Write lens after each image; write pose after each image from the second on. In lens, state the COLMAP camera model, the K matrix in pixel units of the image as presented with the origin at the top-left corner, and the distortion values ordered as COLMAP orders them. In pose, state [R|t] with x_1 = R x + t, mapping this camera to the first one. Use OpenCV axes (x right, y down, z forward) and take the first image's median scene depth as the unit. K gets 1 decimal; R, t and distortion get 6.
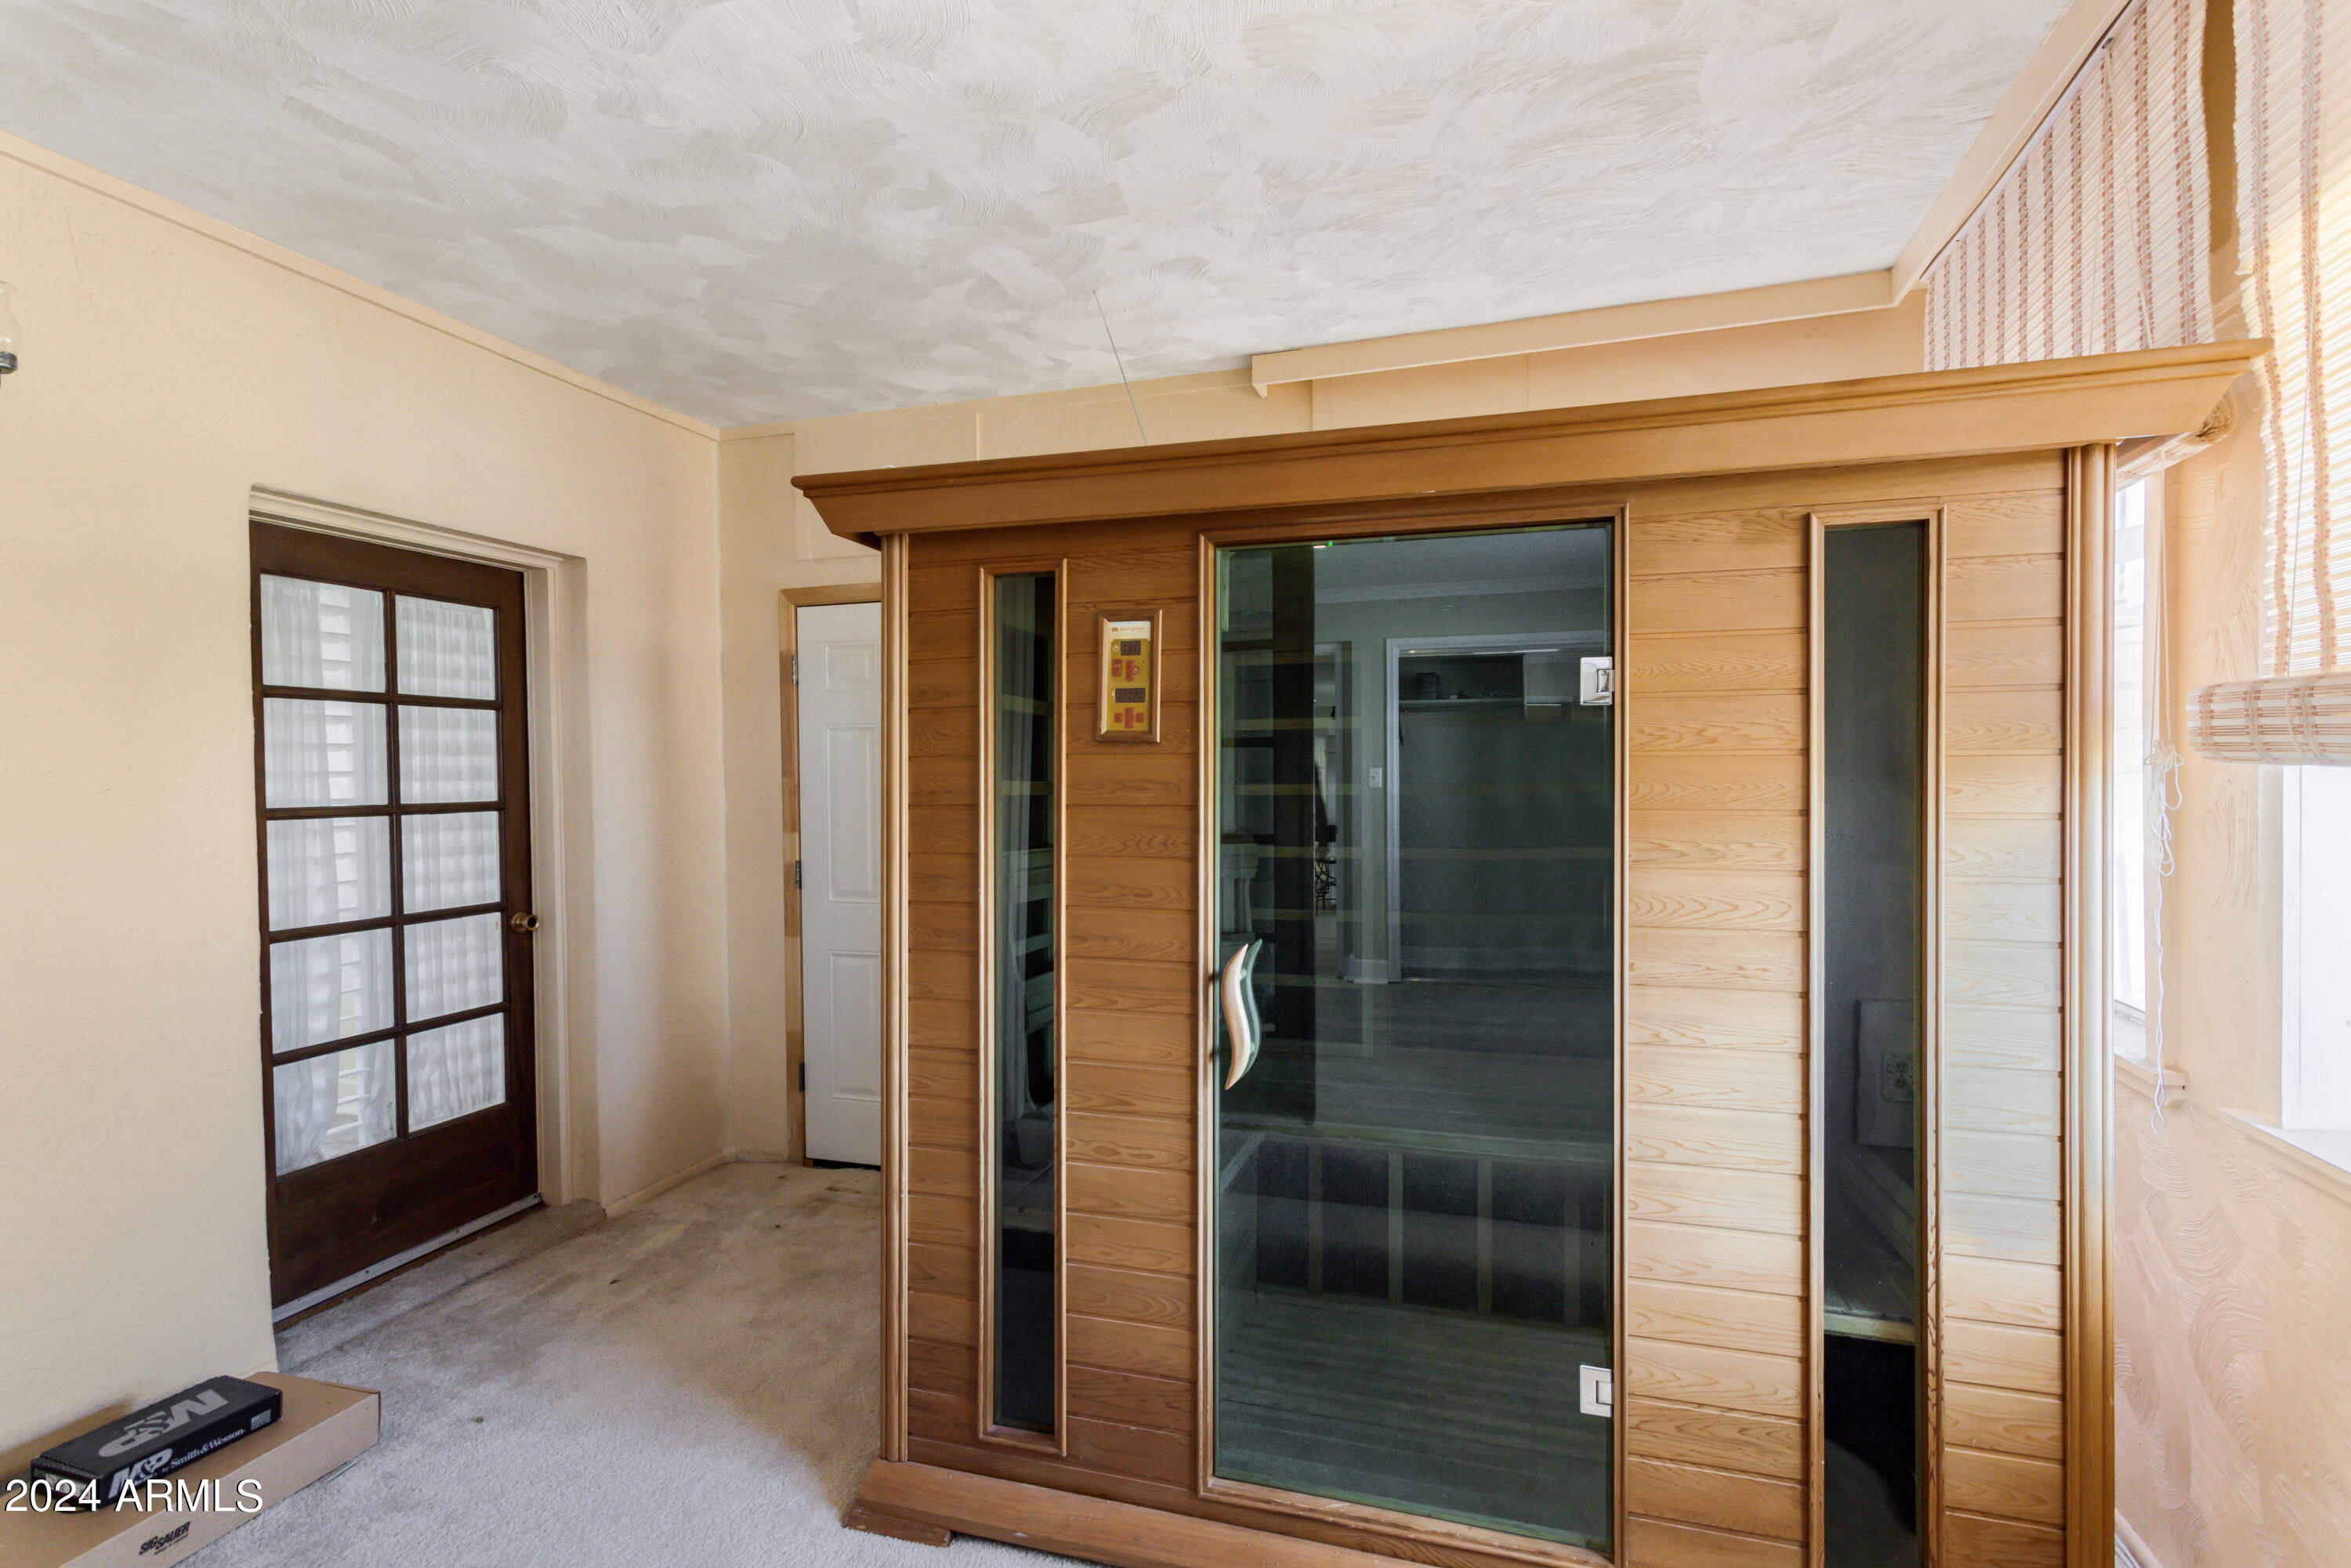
lens RADIAL K [[1128.5, 0, 1174.5], [0, 1128.5, 772.7], [0, 0, 1]] dist [0.005169, 0.000672]
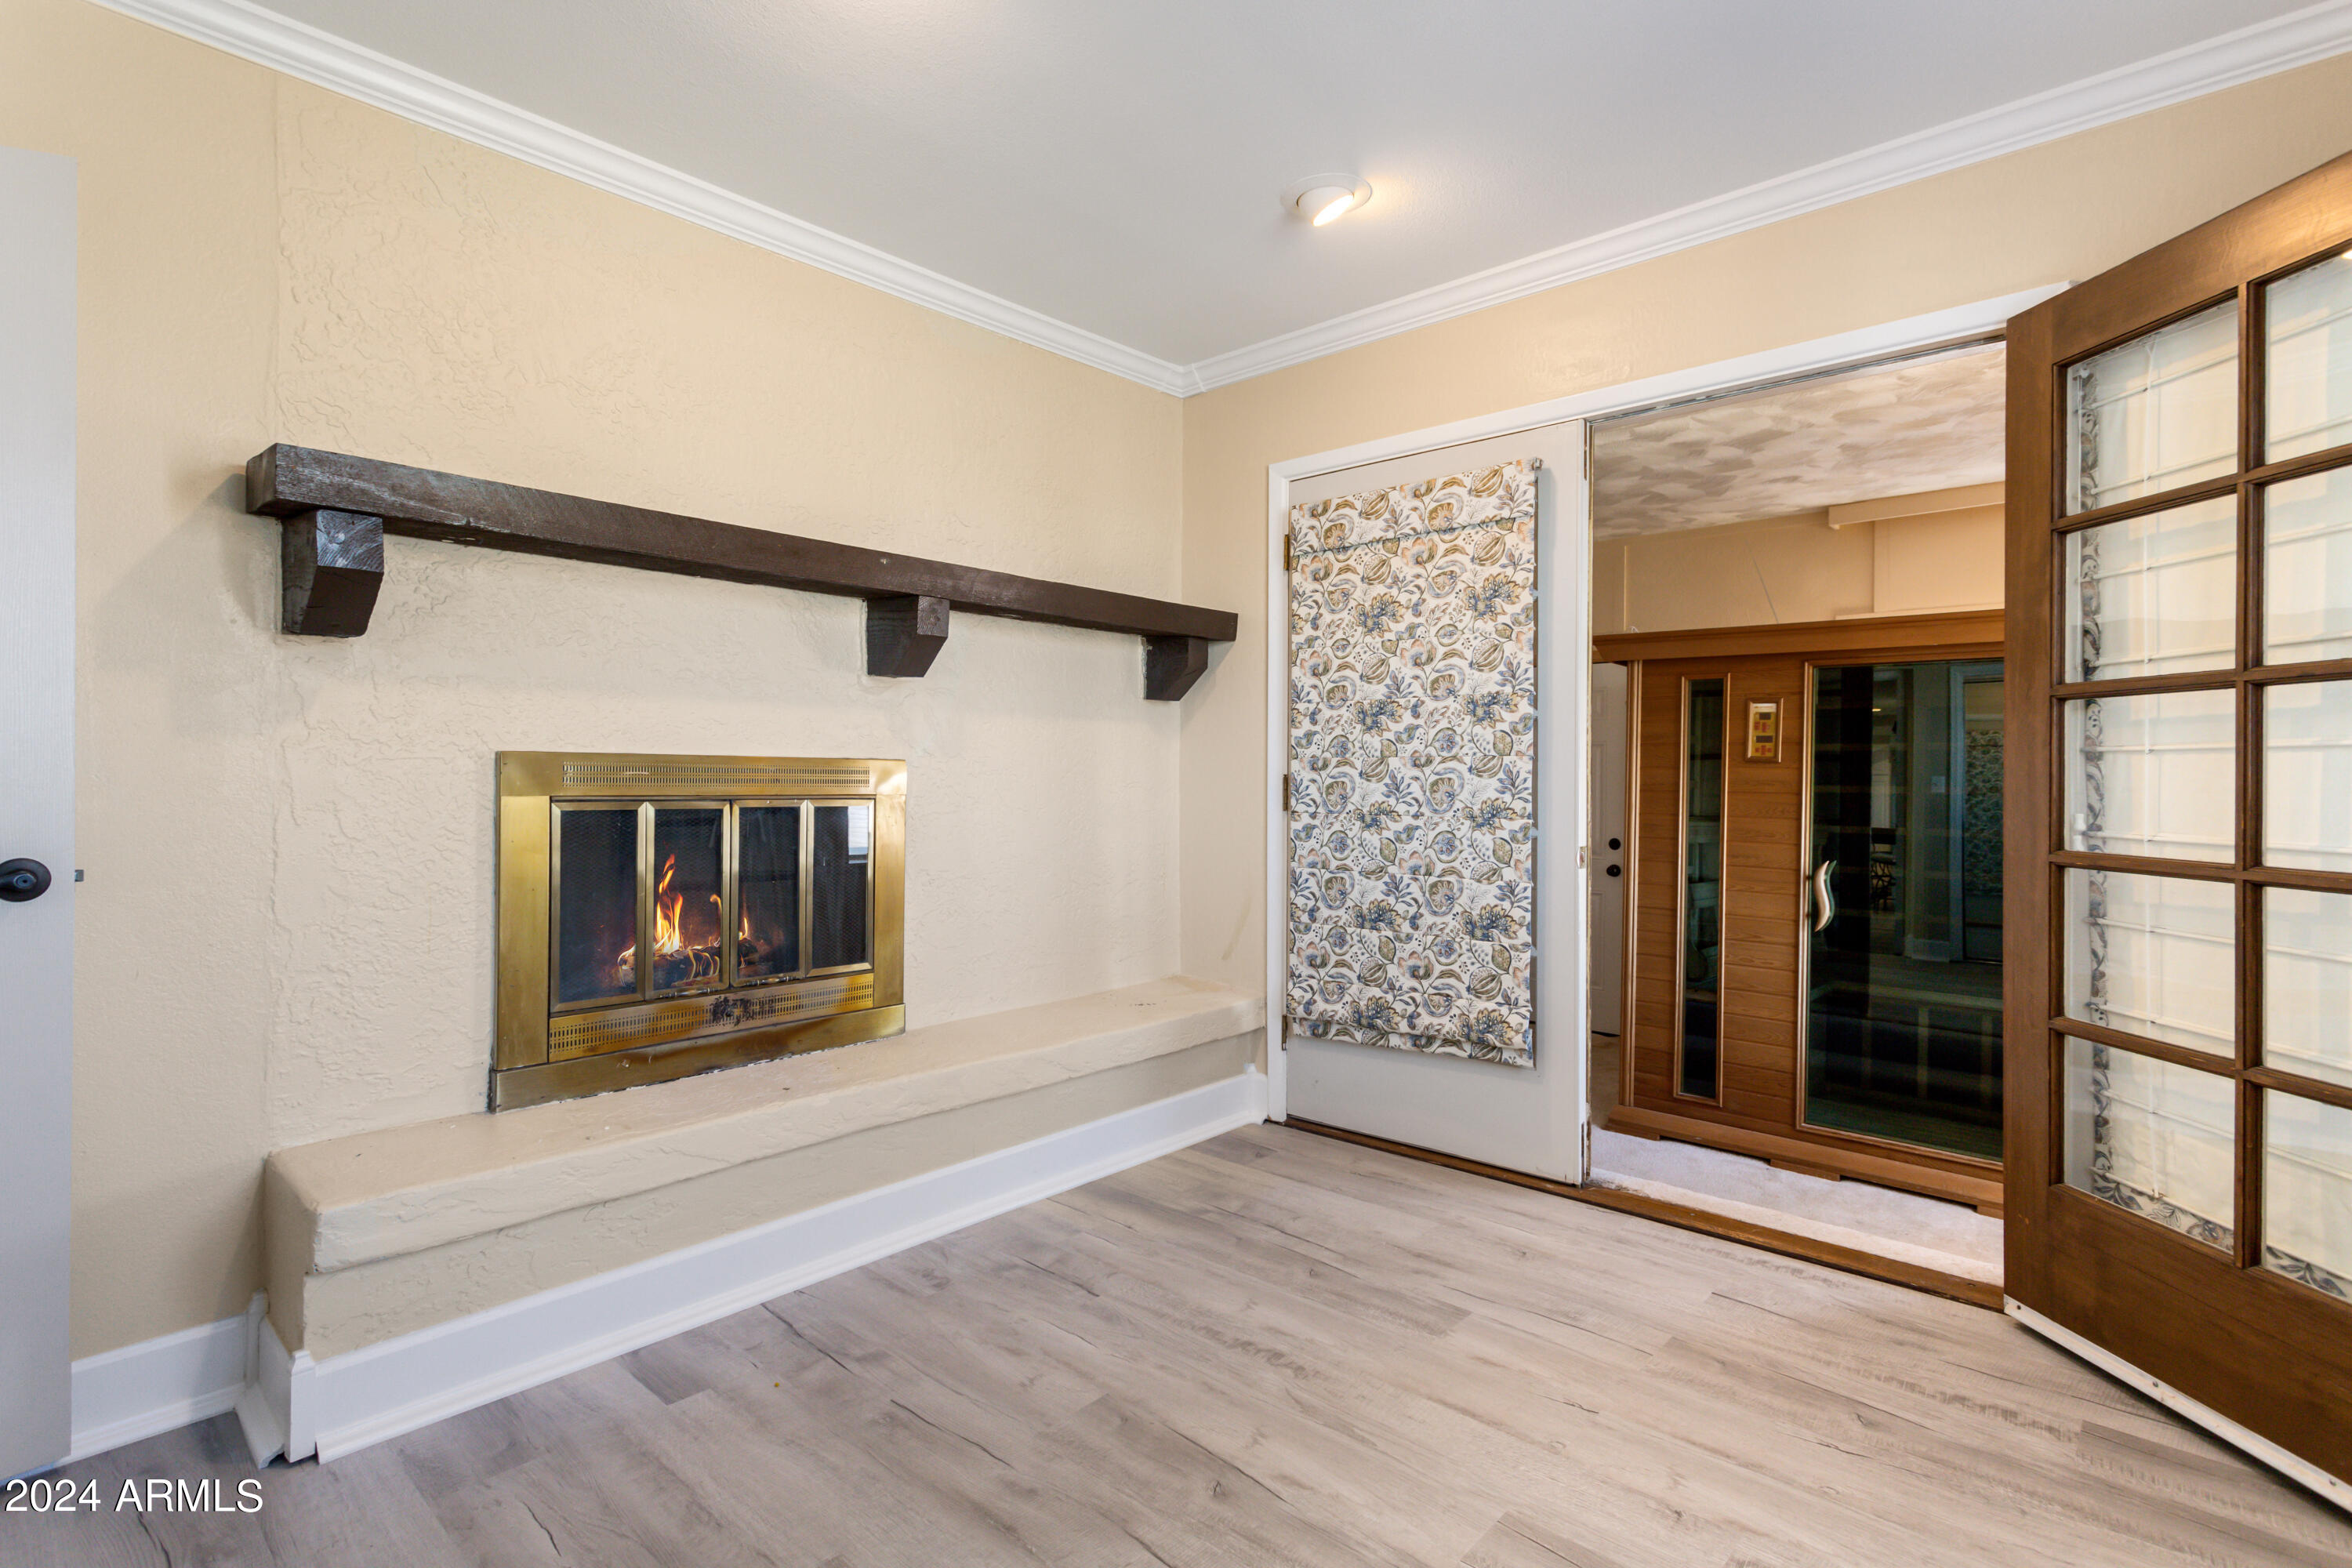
lens RADIAL K [[1129.0, 0, 1175.0], [0, 1129.0, 772.7], [0, 0, 1]] dist [0.005169, 0.000672]
pose [[0.906735, 0.014084, -0.421465, -0.142882], [-0.014216, 0.999895, 0.002828, 0.002255], [0.421460, 0.003428, 0.906840, -1.318531]]
